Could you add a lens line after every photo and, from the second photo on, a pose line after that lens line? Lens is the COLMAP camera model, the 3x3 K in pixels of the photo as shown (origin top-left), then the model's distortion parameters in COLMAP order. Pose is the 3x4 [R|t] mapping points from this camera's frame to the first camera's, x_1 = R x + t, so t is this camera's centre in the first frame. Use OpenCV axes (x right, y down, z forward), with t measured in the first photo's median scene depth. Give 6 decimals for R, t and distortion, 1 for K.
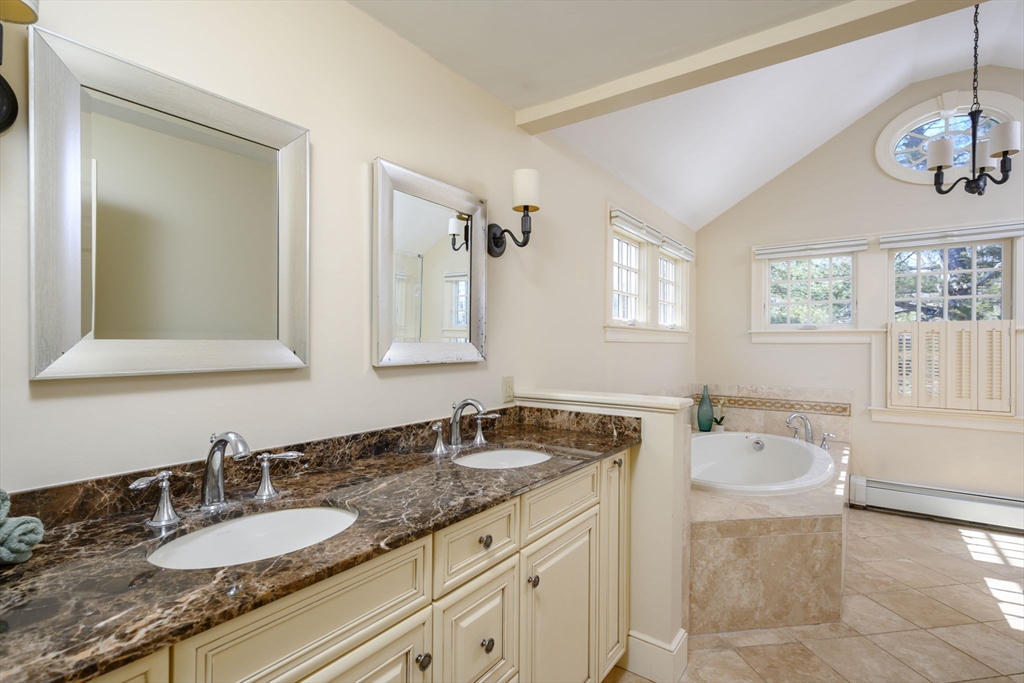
lens RADIAL K [[494.2, 0, 512.0], [0, 494.2, 341.5], [0, 0, 1]] dist [-0.000686, -0.000798]
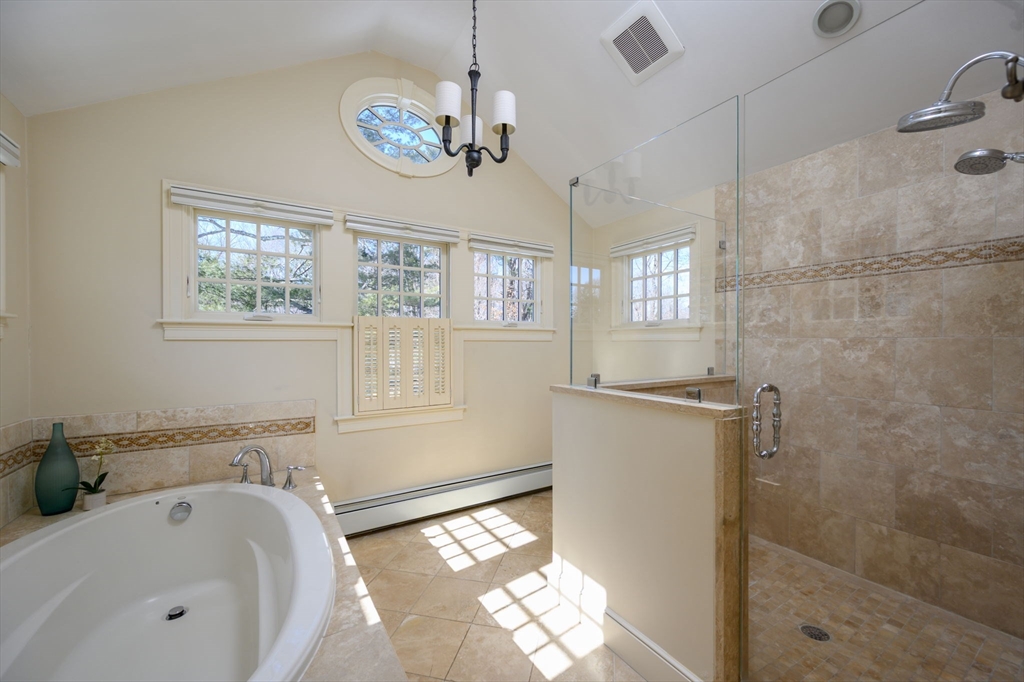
lens RADIAL K [[400.3, 0, 512.0], [0, 400.3, 341.0], [0, 0, 1]] dist [-0.001286, 0.000095]
pose [[0.379541, -0.008696, 0.925134, 0.208415], [-0.001054, 0.999951, 0.009832, -0.000605], [-0.925174, -0.004707, 0.379513, 0.453074]]
